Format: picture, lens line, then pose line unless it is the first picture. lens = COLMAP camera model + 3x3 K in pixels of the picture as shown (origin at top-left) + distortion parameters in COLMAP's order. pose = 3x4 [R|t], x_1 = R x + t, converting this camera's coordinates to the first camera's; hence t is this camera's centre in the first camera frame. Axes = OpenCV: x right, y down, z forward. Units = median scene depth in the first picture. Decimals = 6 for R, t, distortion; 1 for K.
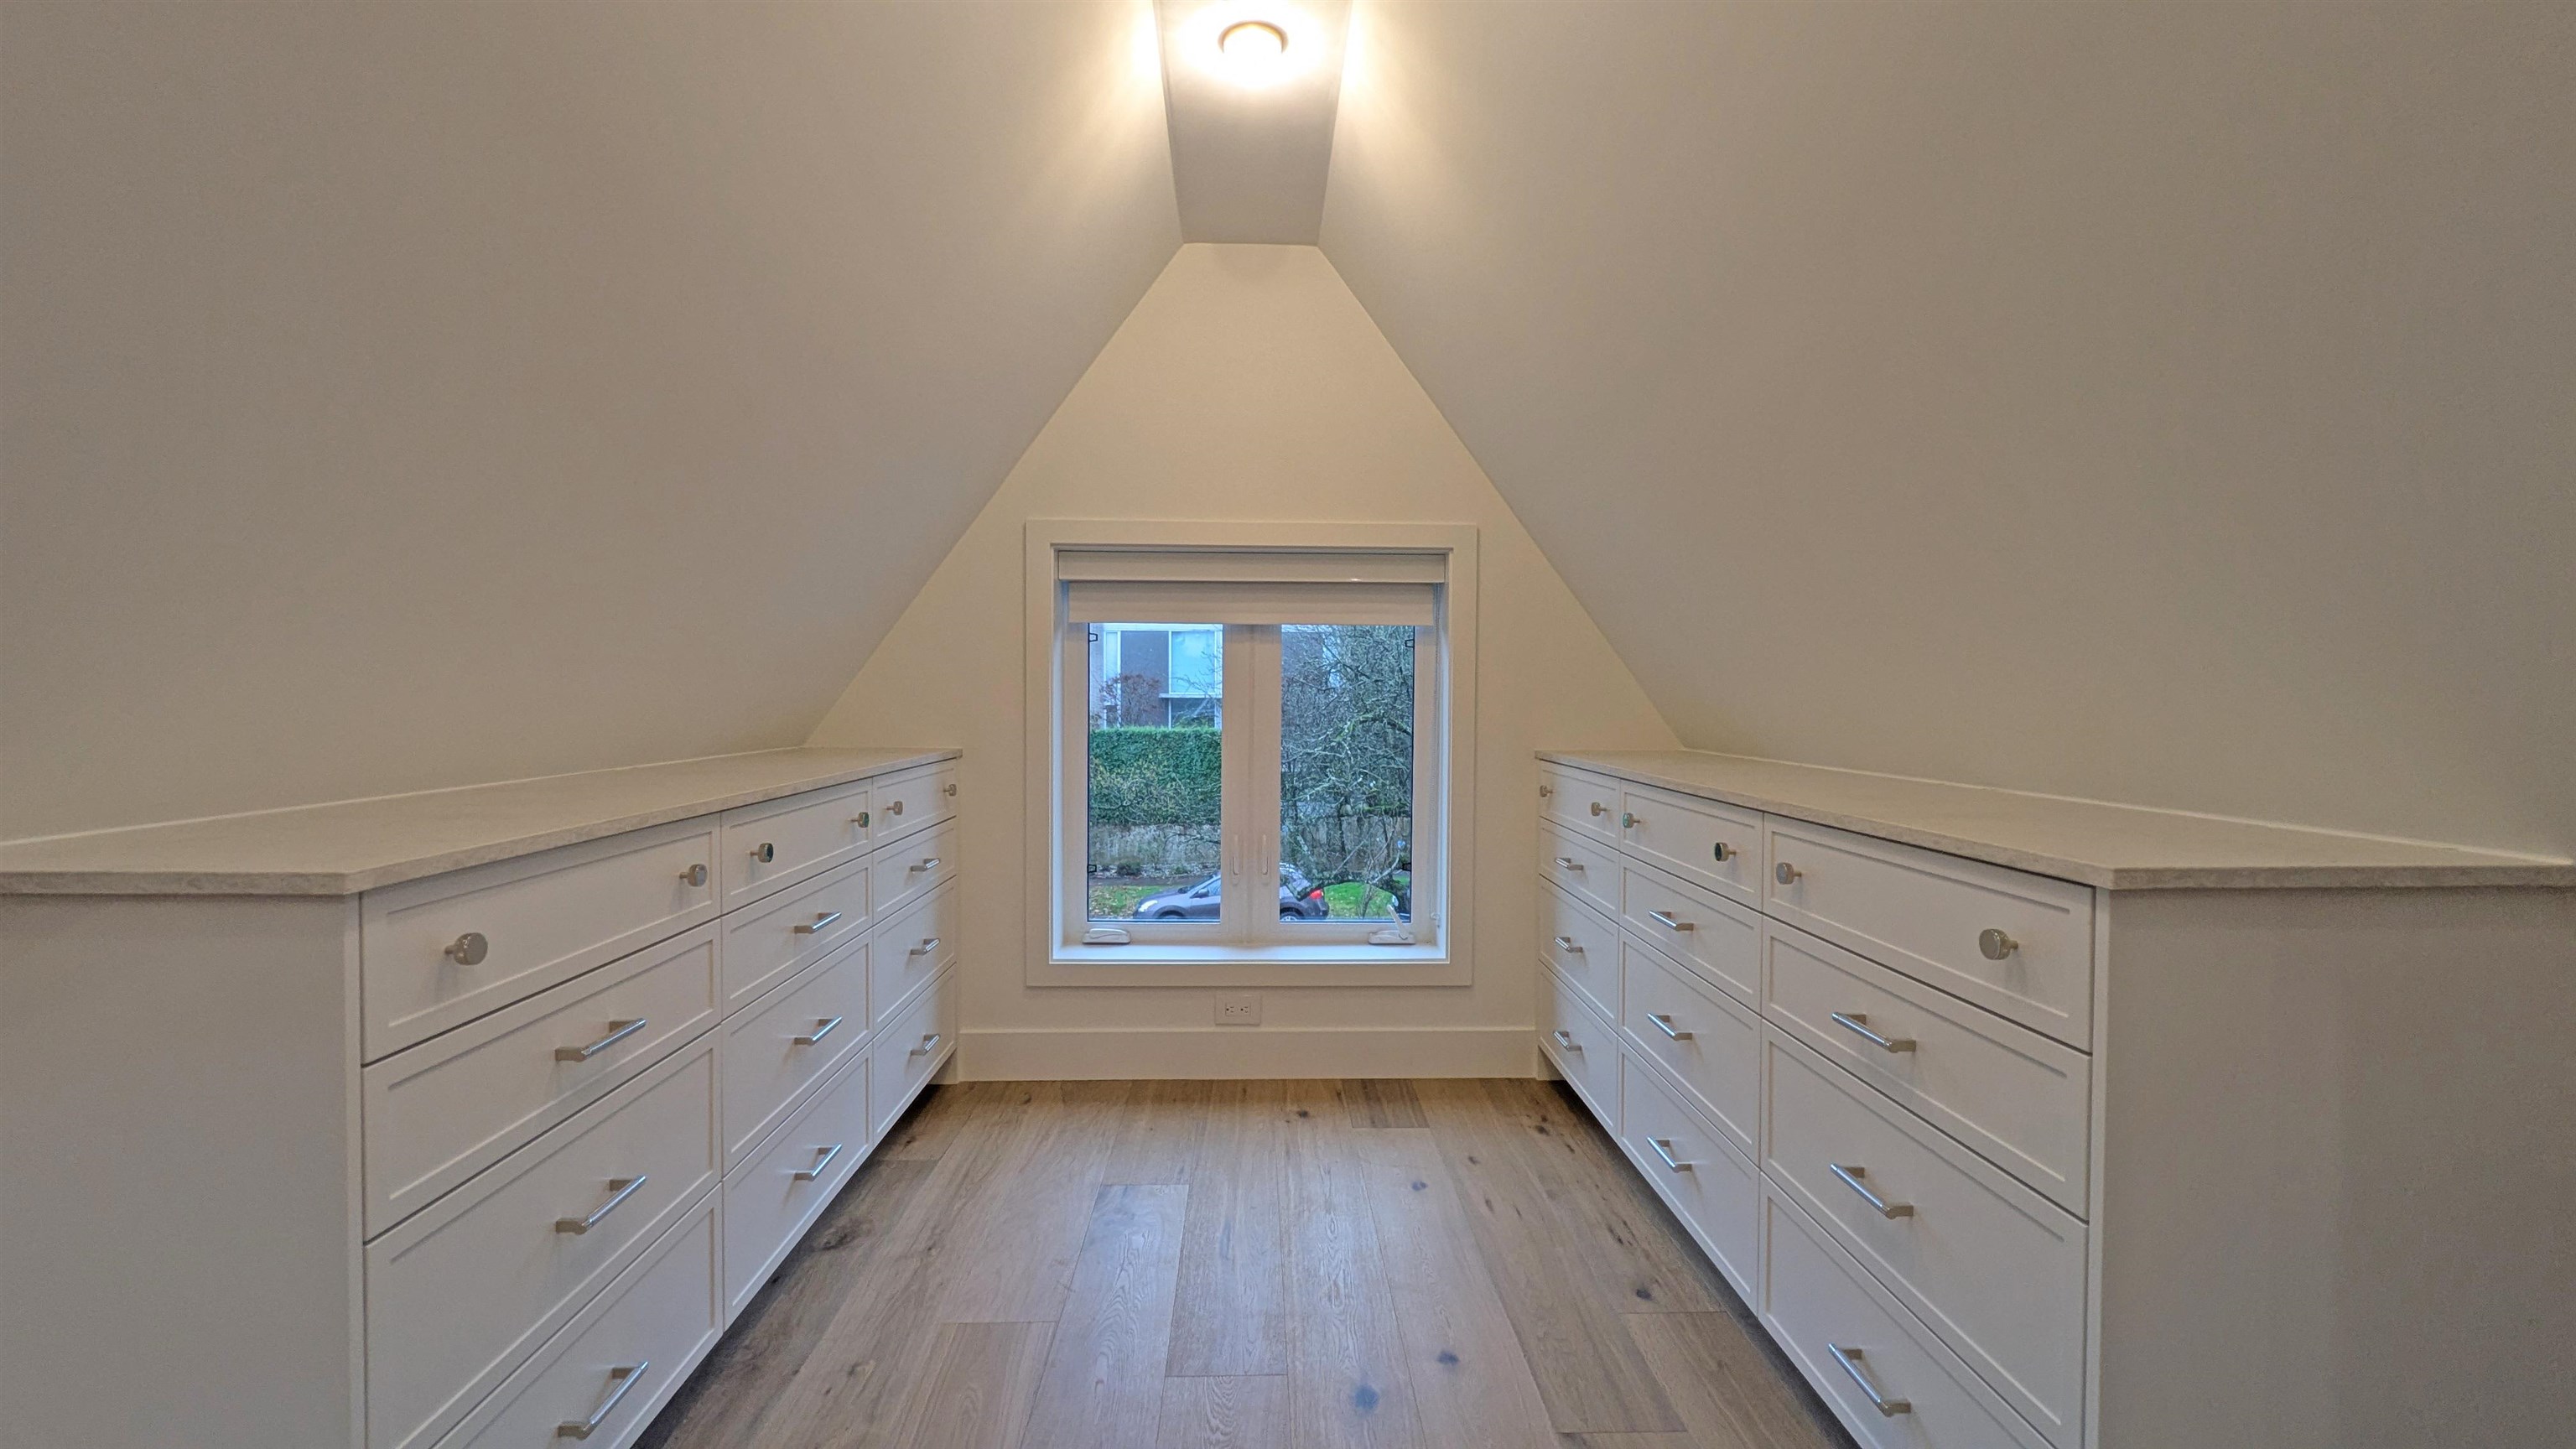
lens RADIAL K [[1017.3, 0, 1299.6], [0, 1017.3, 721.0], [0, 0, 1]] dist [-0.000322, -0.000538]
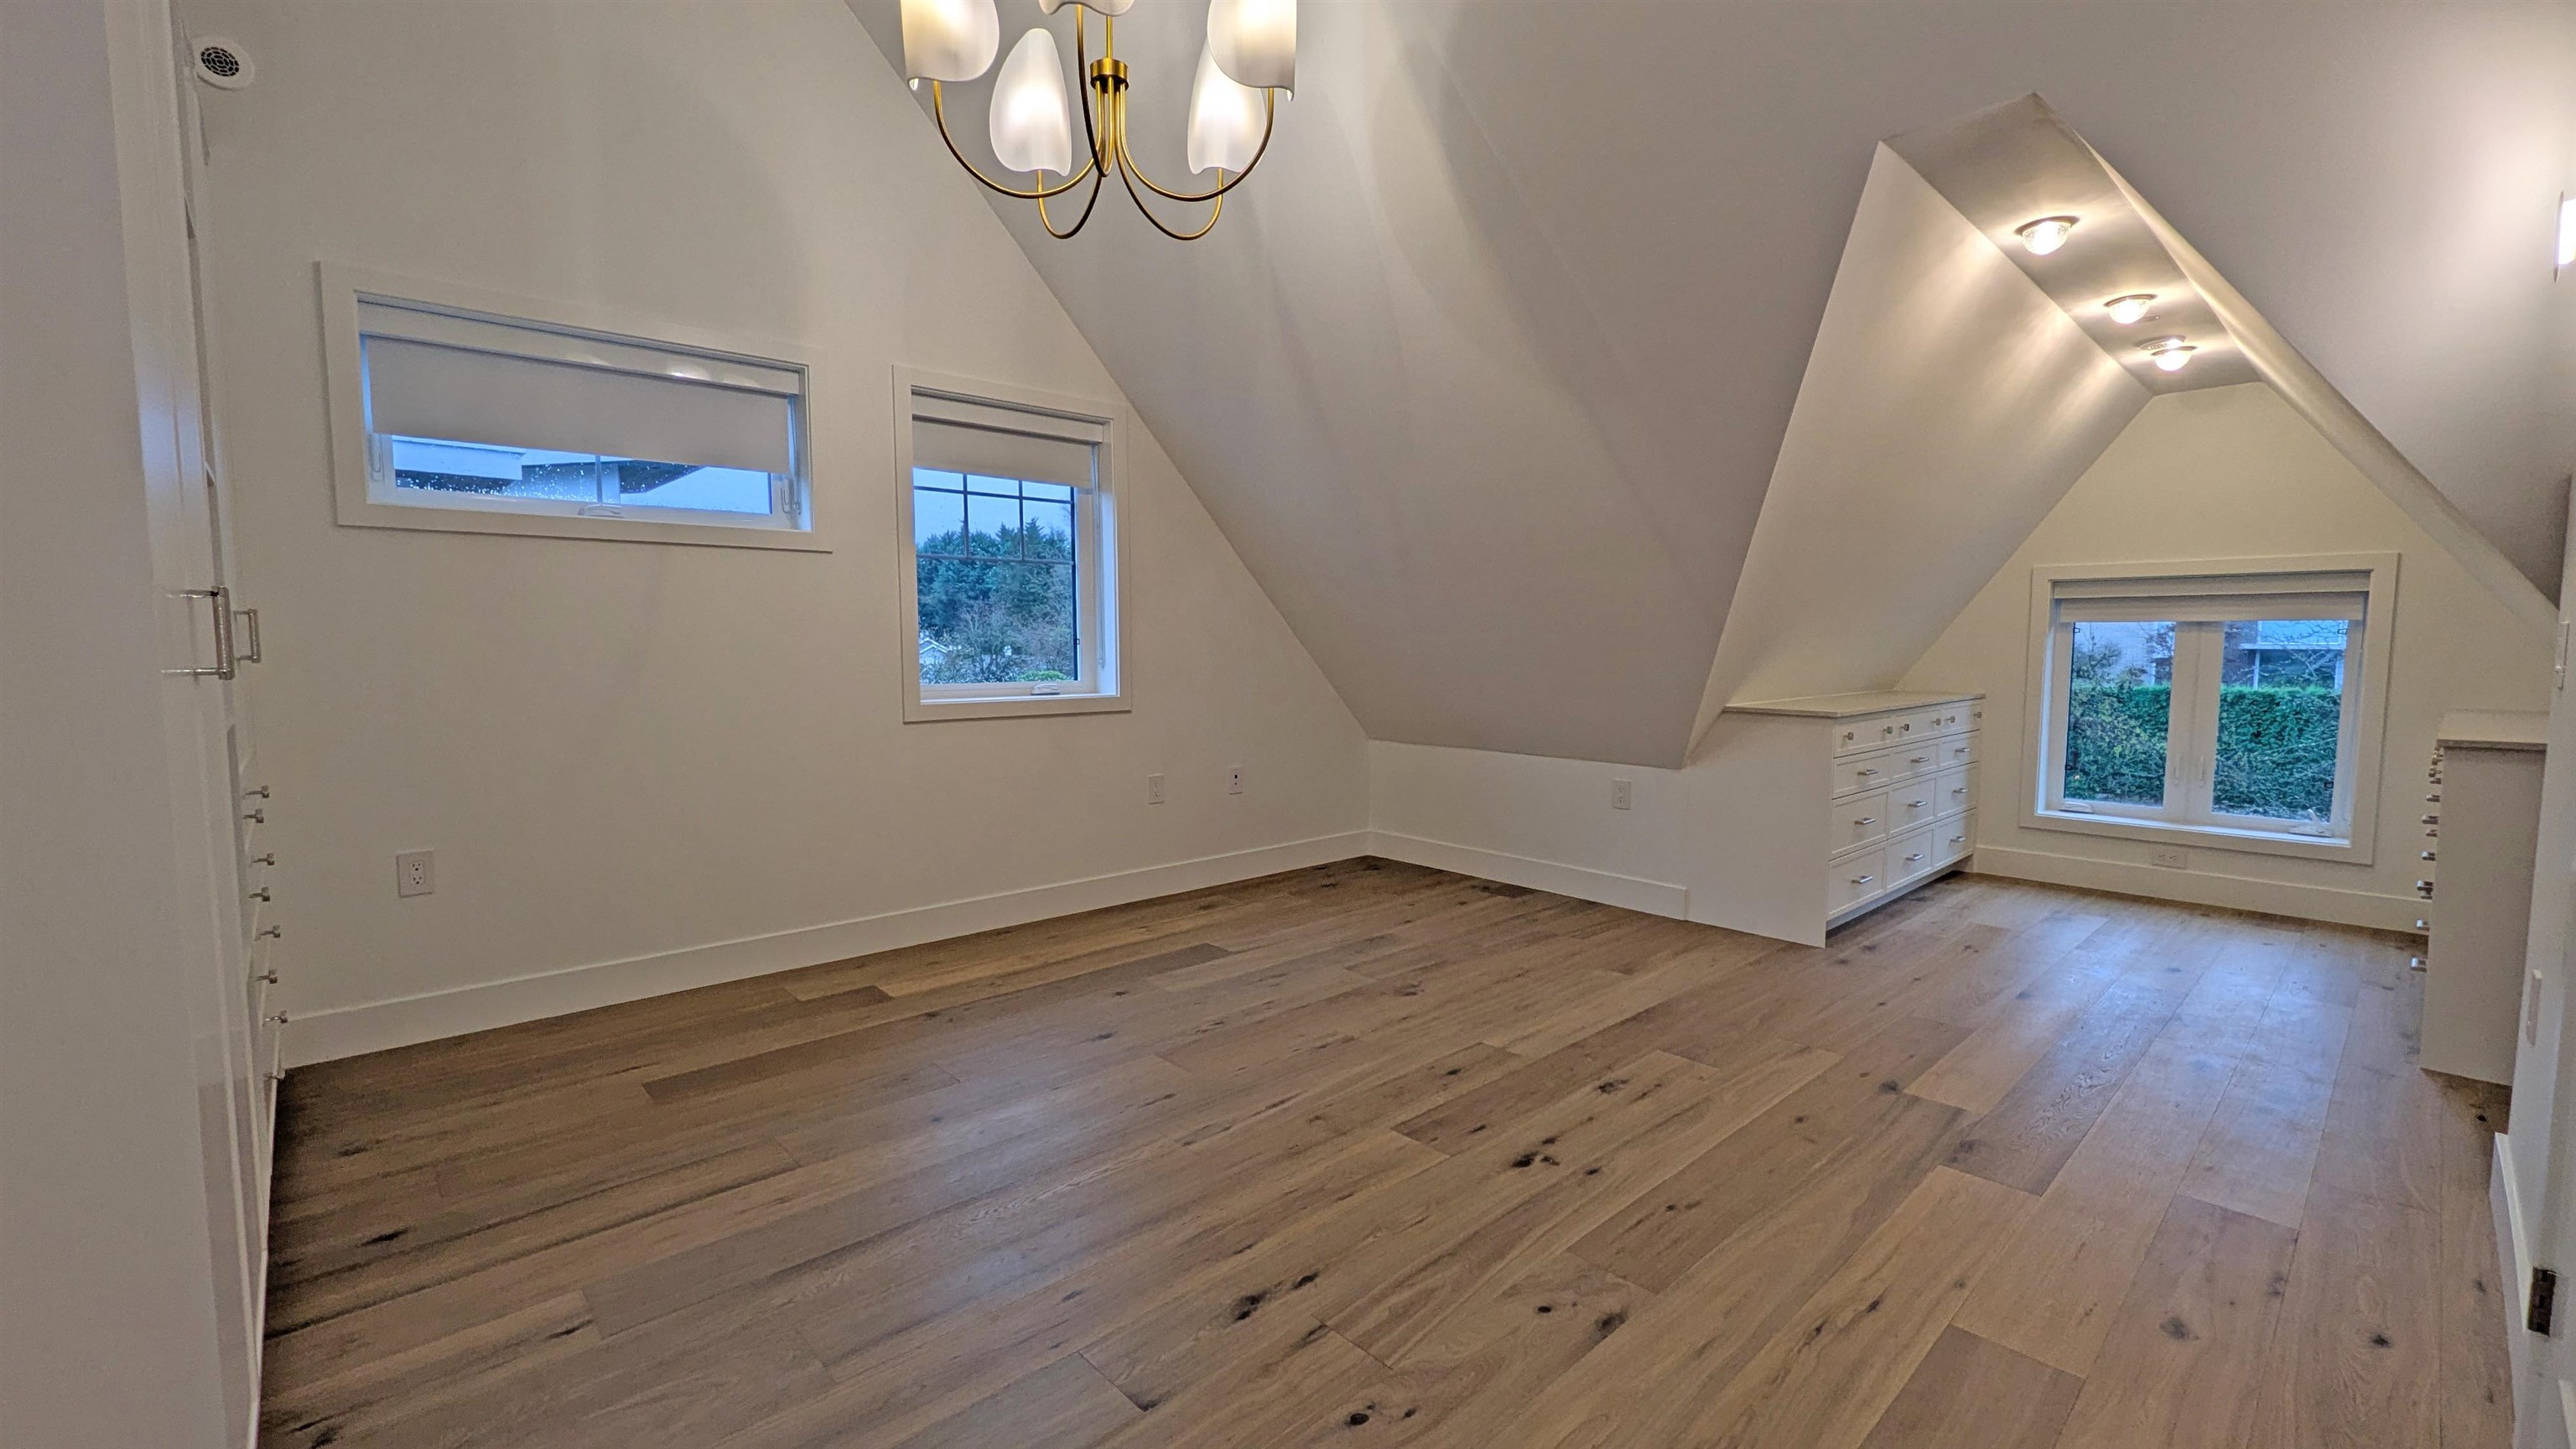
lens RADIAL K [[1017.3, 0, 1299.6], [0, 1017.3, 721.0], [0, 0, 1]] dist [-0.000322, -0.000538]
pose [[0.627443, 0.053361, -0.776832, 0.323394], [-0.014888, 0.998289, 0.056548, -0.009086], [0.778520, -0.023915, 0.627164, -1.124703]]
